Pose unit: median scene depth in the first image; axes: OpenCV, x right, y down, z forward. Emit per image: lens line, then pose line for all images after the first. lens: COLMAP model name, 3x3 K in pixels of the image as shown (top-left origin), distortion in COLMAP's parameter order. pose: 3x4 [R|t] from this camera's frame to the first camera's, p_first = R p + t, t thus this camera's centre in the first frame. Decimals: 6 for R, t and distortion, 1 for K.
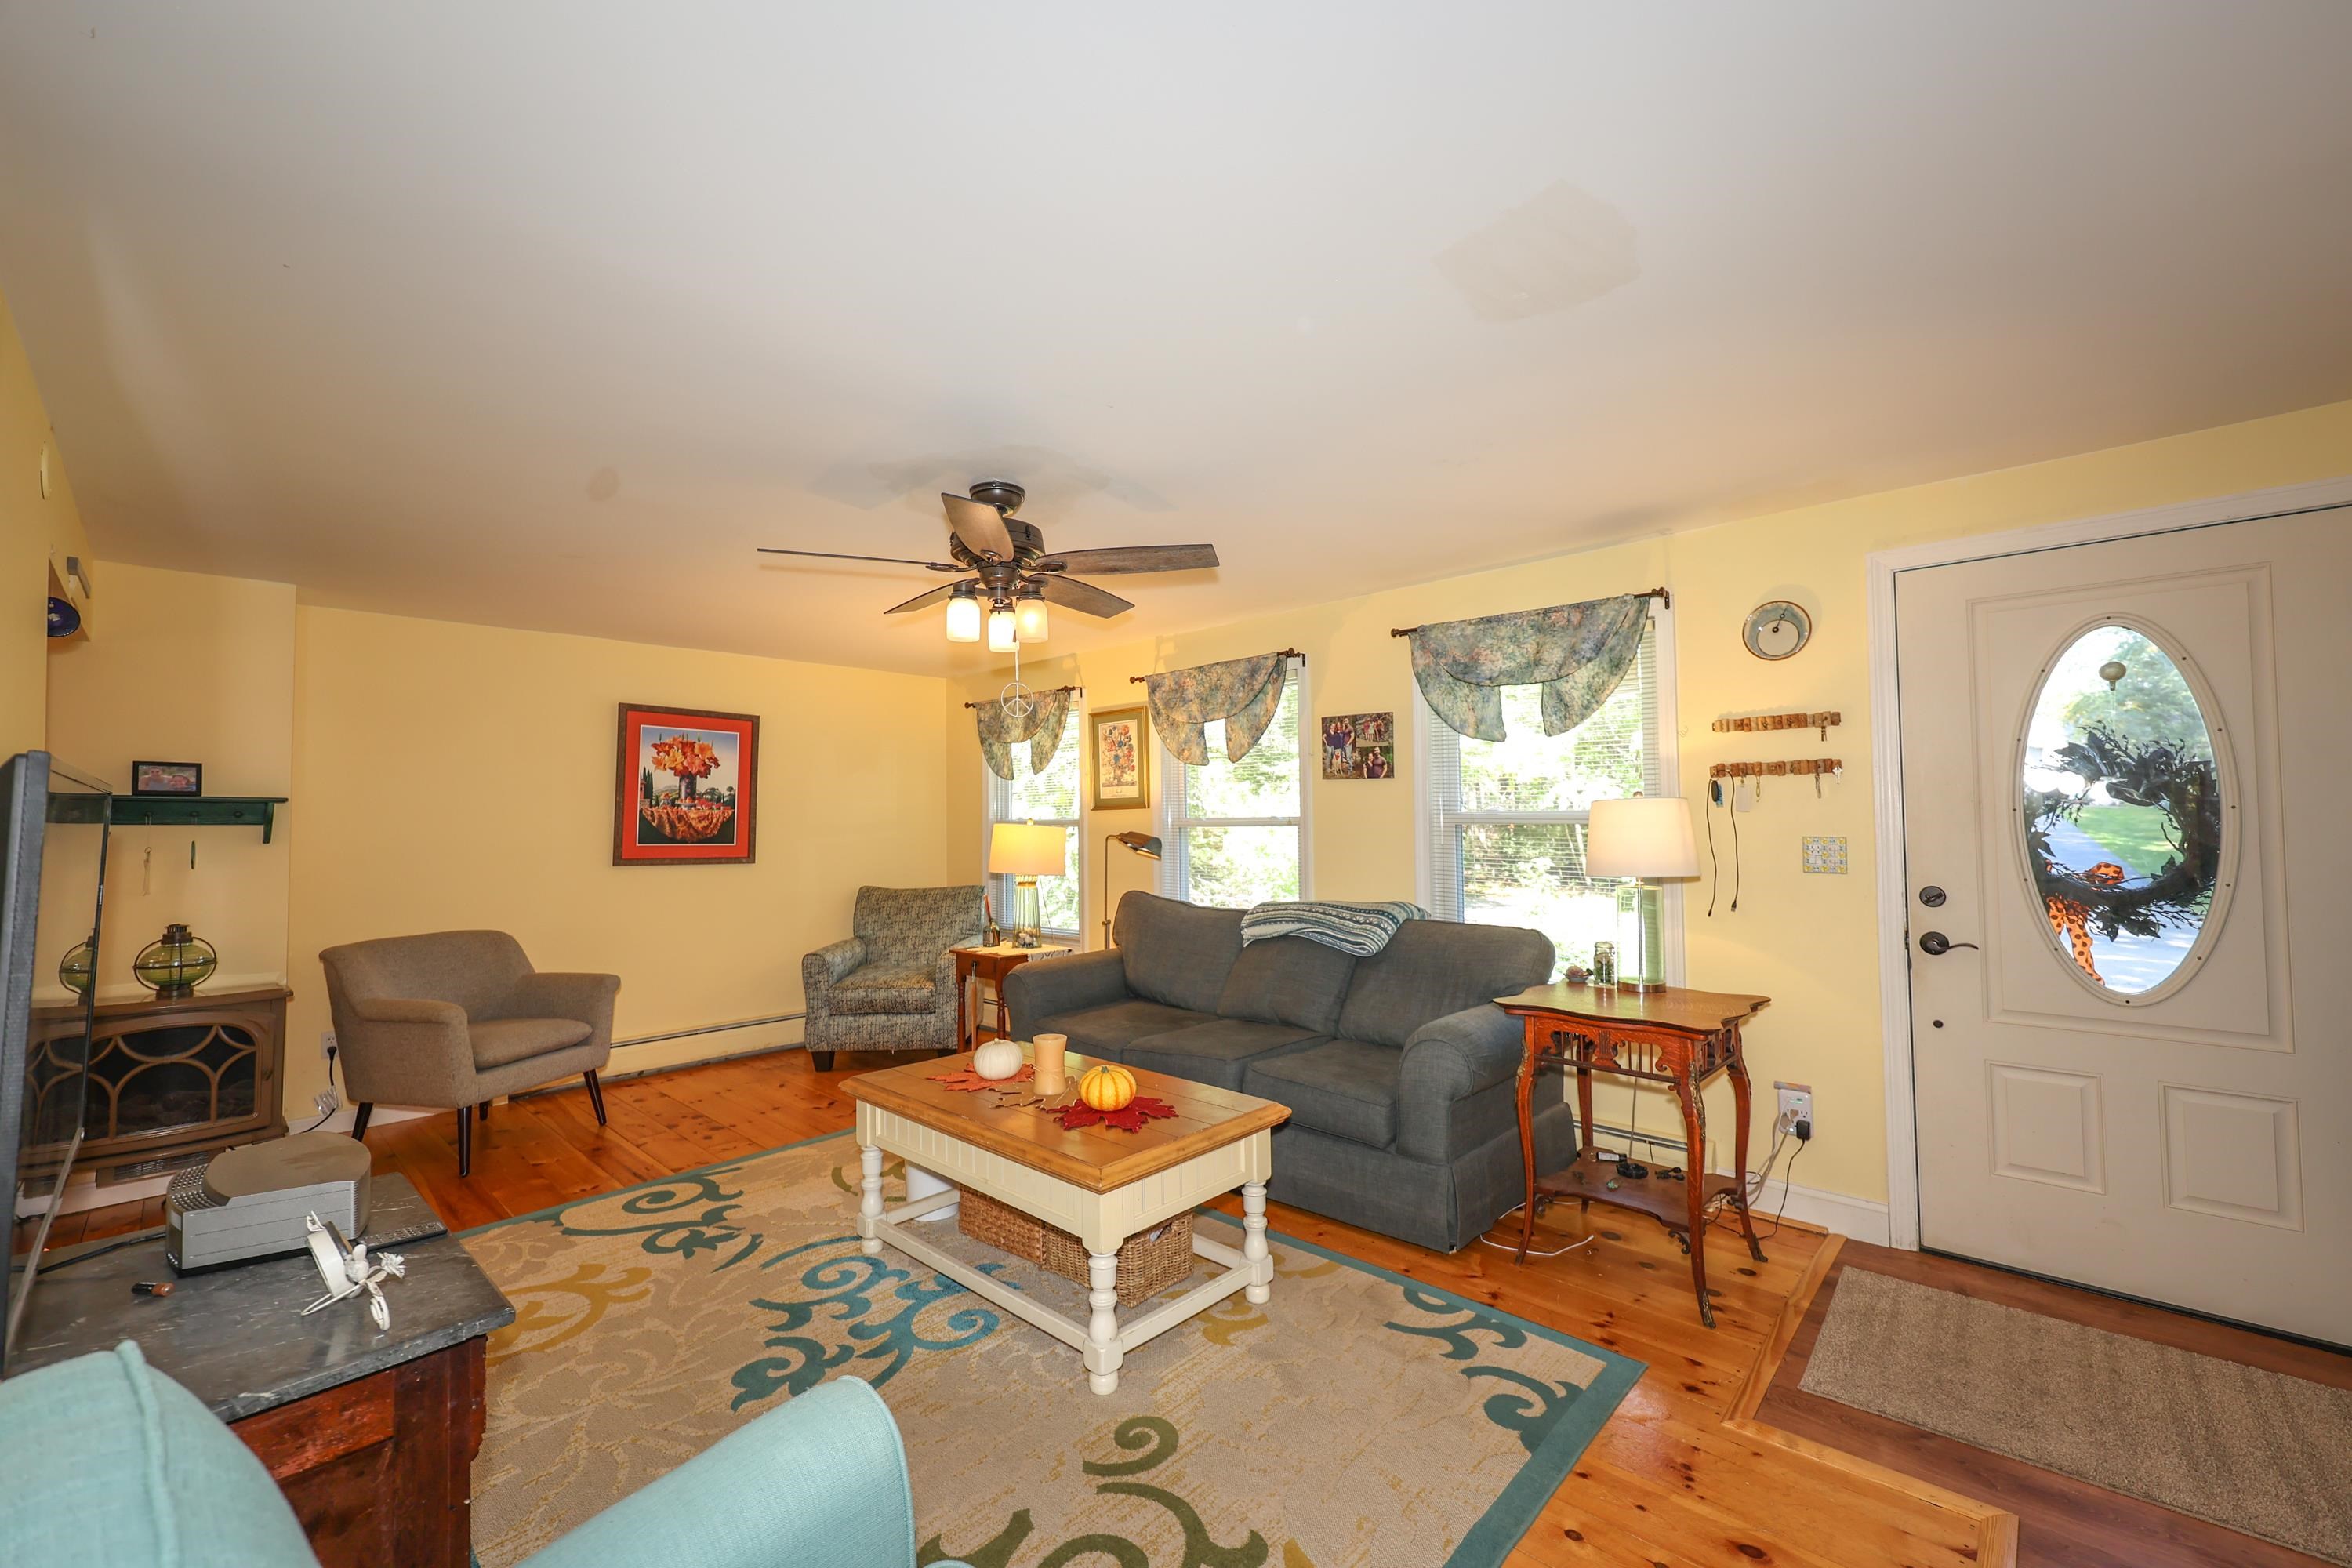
lens RADIAL K [[942.1, 0, 1180.7], [0, 942.1, 788.2], [0, 0, 1]] dist [0.000397, -0.000470]
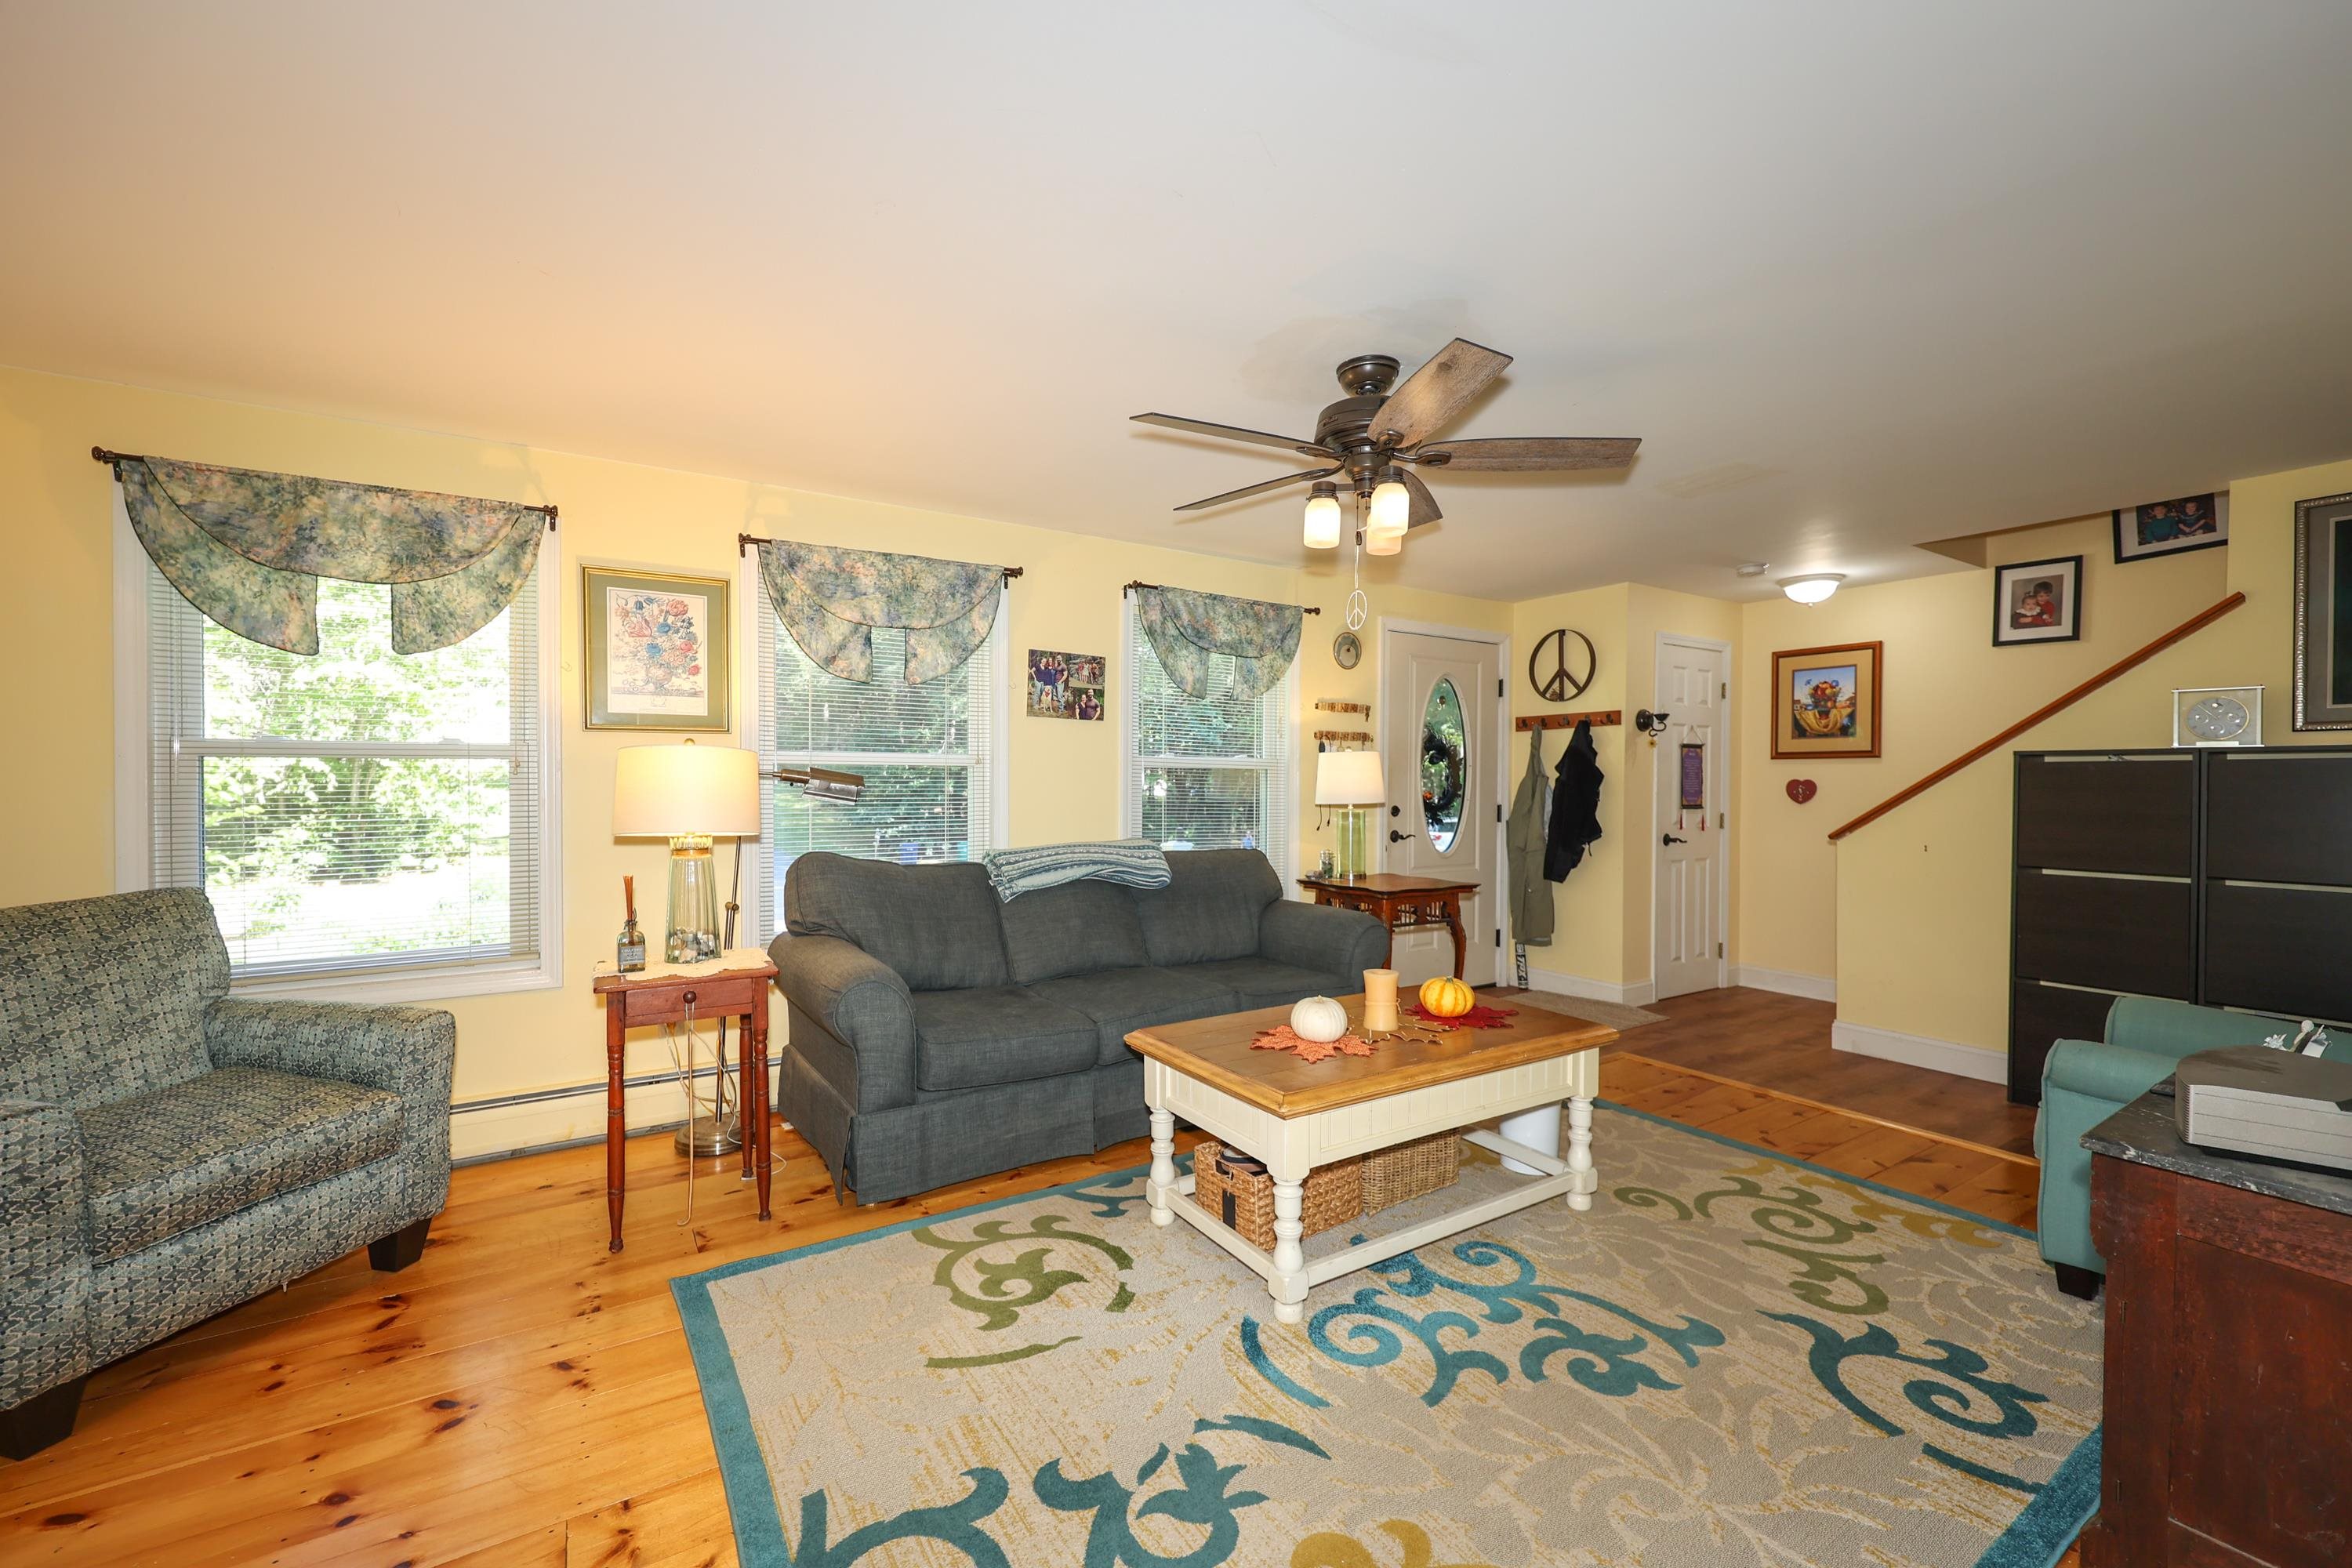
lens RADIAL K [[942.1, 0, 1195.8], [0, 942.1, 788.6], [0, 0, 1]] dist [0.000397, -0.000470]
pose [[0.247500, 0.002190, 0.968886, -0.781308], [-0.044562, 0.998965, 0.009125, 0.051285], [-0.967863, -0.045434, 0.247341, 0.664140]]
